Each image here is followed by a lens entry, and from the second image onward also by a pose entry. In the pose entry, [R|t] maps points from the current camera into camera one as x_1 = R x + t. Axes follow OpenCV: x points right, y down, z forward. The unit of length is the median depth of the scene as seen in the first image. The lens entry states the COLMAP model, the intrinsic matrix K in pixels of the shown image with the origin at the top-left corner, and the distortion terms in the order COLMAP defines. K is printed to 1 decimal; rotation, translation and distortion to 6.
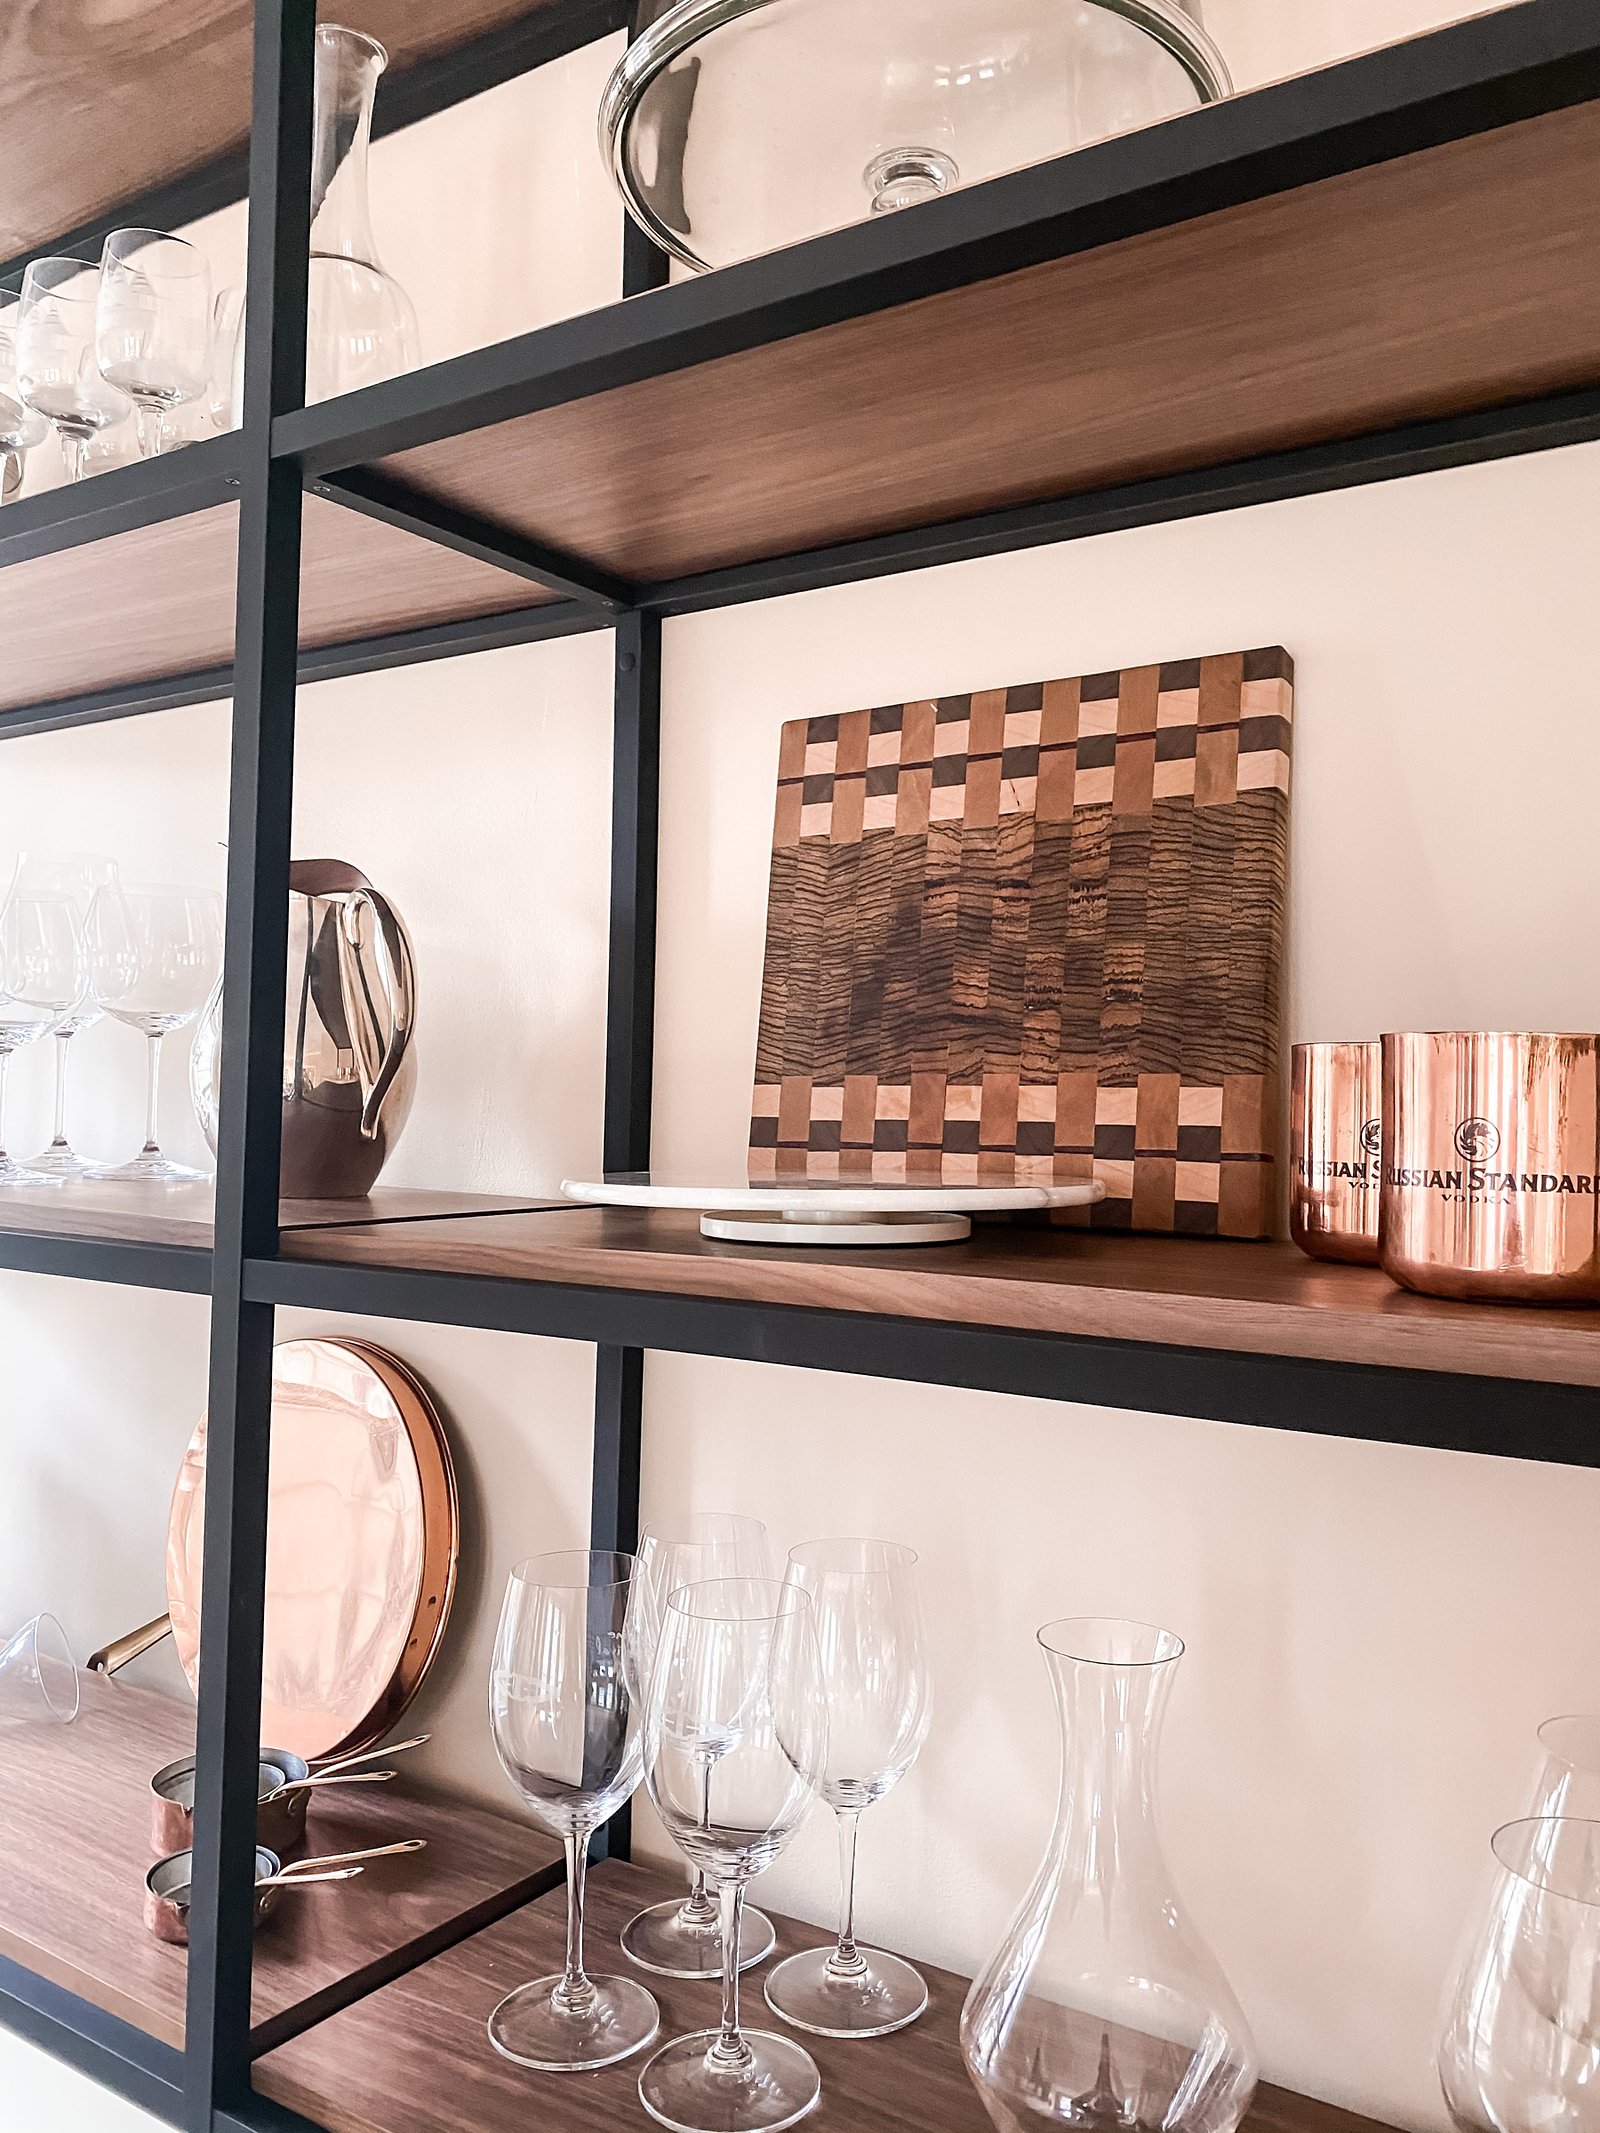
lens RADIAL K [[1582.9, 0, 794.6], [0, 1582.9, 1059.3], [0, 0, 1]] dist [0.004221, -0.000886]
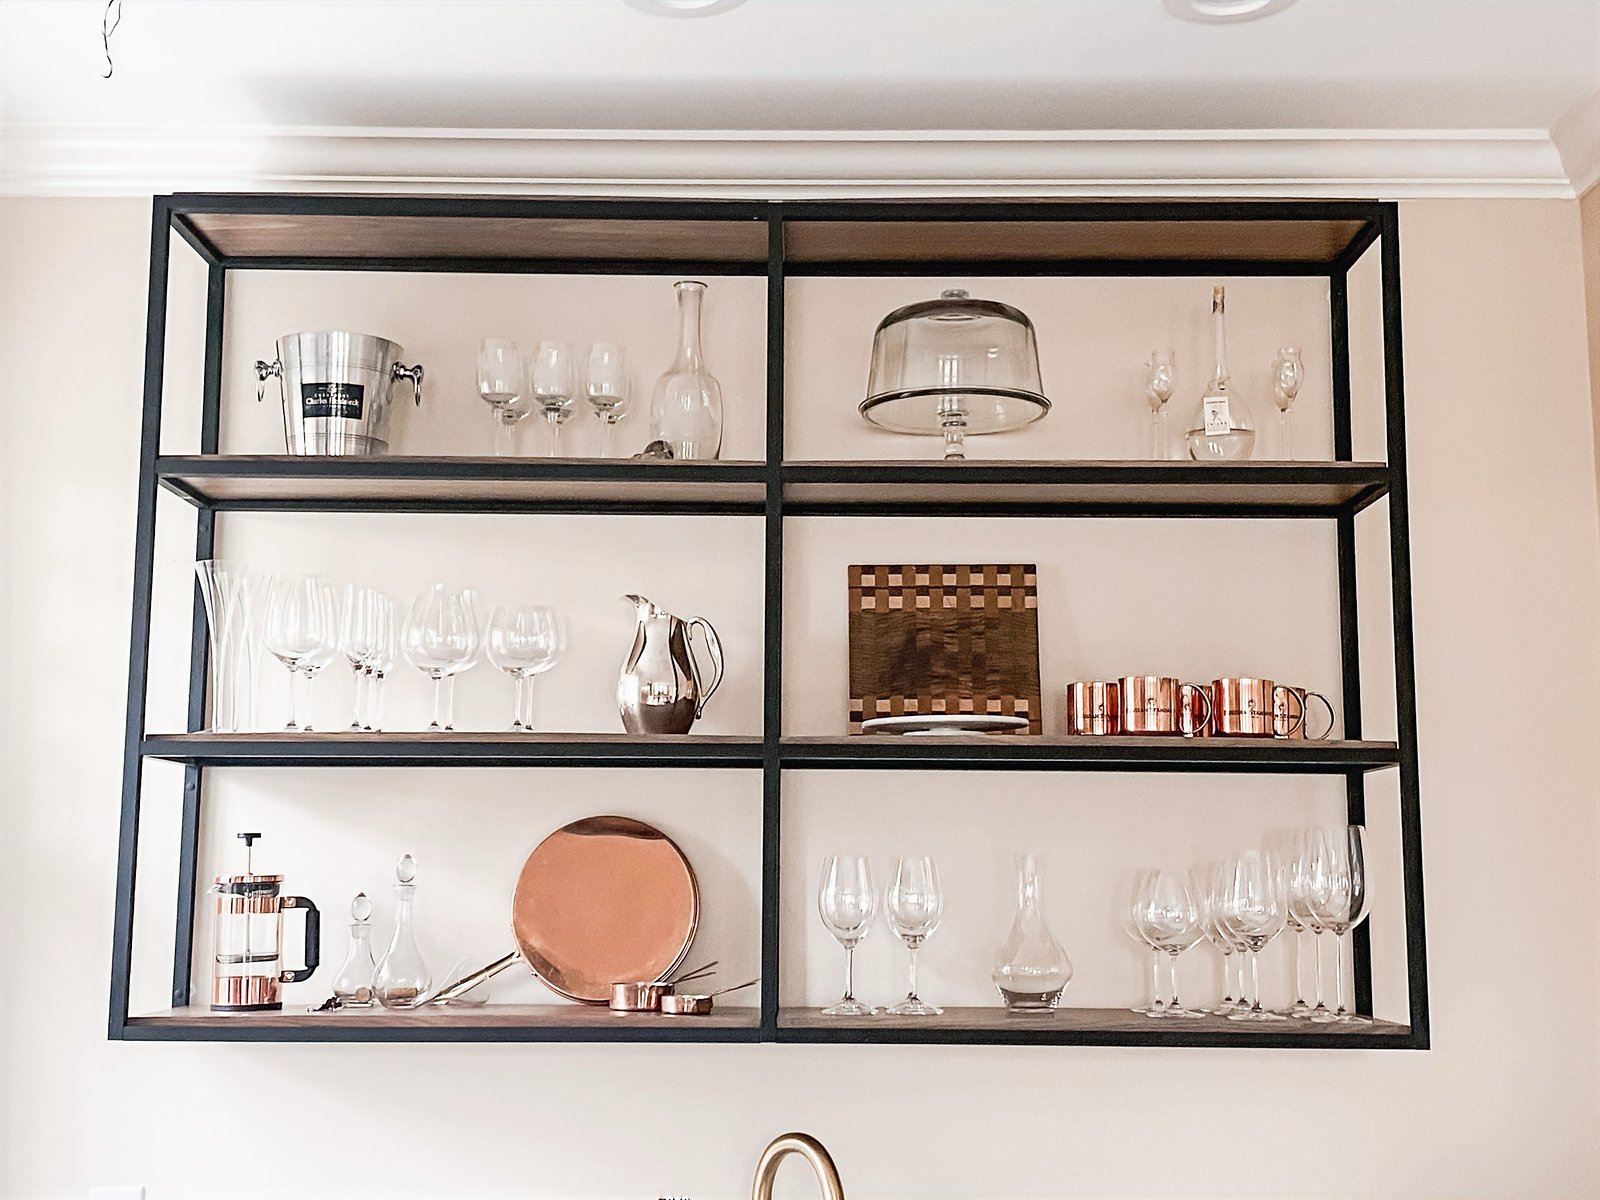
lens RADIAL K [[1883.7, 0, 800.0], [0, 1883.7, 600.0], [0, 0, 1]] dist [0.021981, 0.005649]
pose [[0.832526, 0.063924, 0.550285, -1.951320], [-0.007474, 0.994526, -0.104222, 0.190762], [-0.553935, 0.082655, 0.828447, -1.692141]]
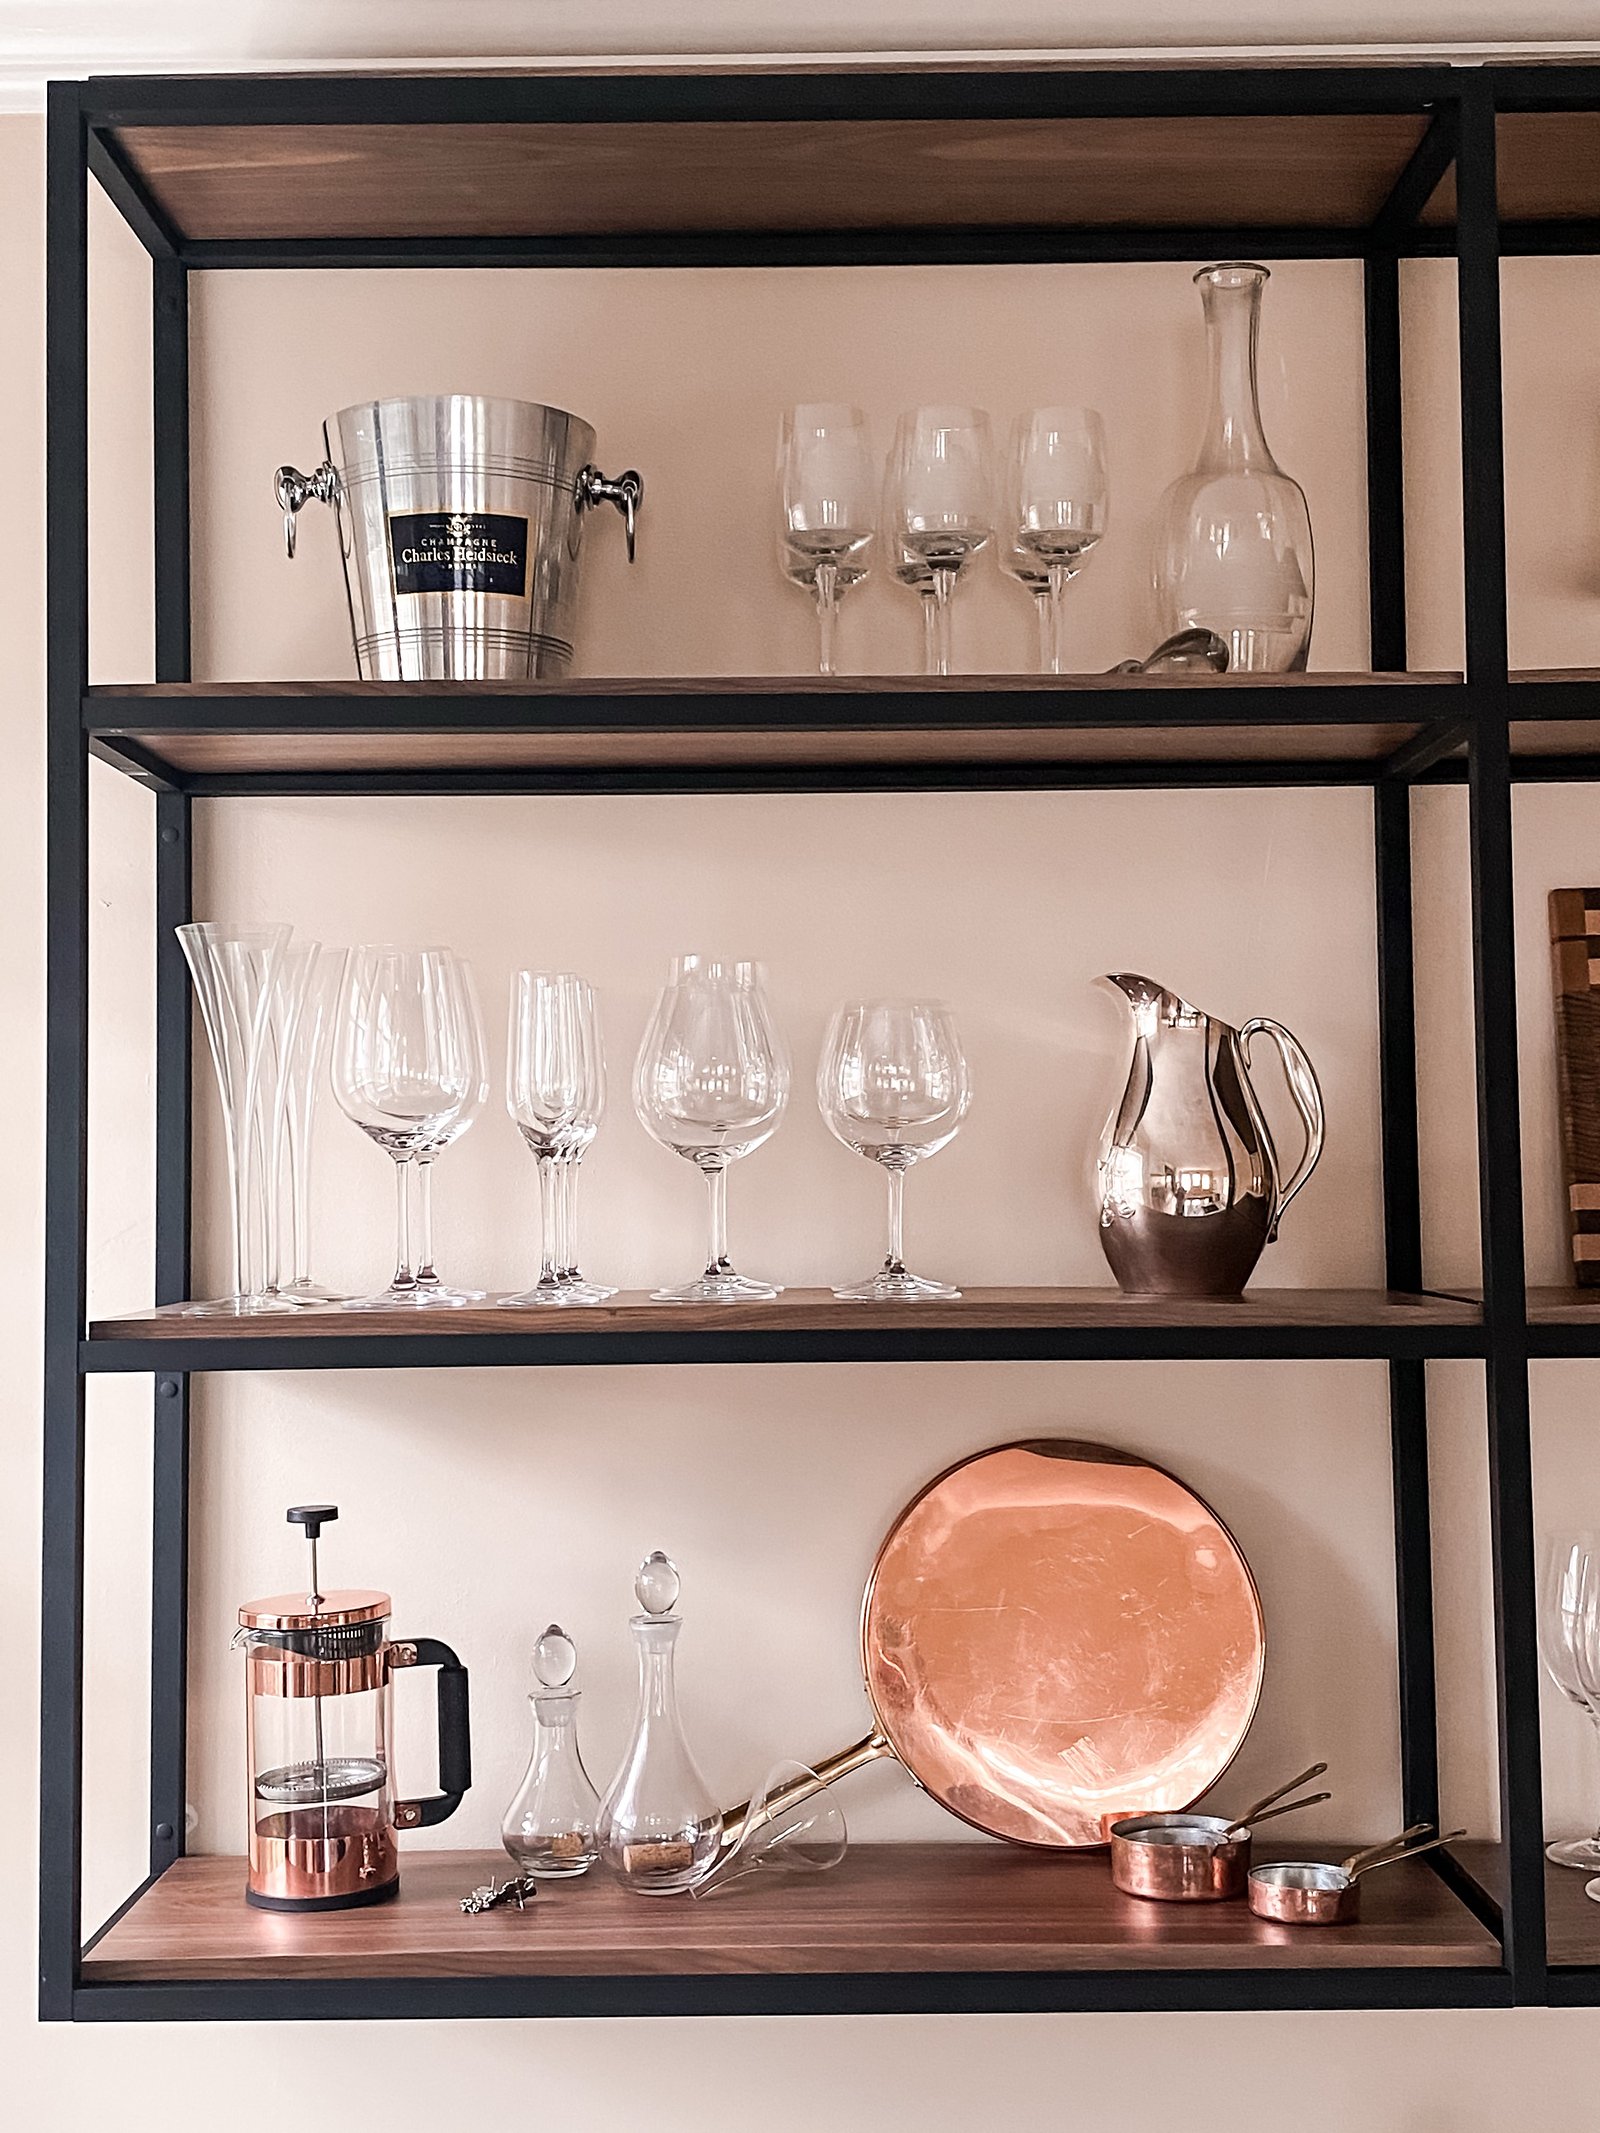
lens RADIAL K [[2600.3, 0, 799.0], [0, 2600.3, 1074.7], [0, 0, 1]] dist [0.185220, -0.667416]
pose [[0.840430, -0.001623, 0.541918, -1.732948], [0.009925, 0.999874, -0.012397, -0.051985], [-0.541829, 0.015797, 0.840340, -0.429928]]
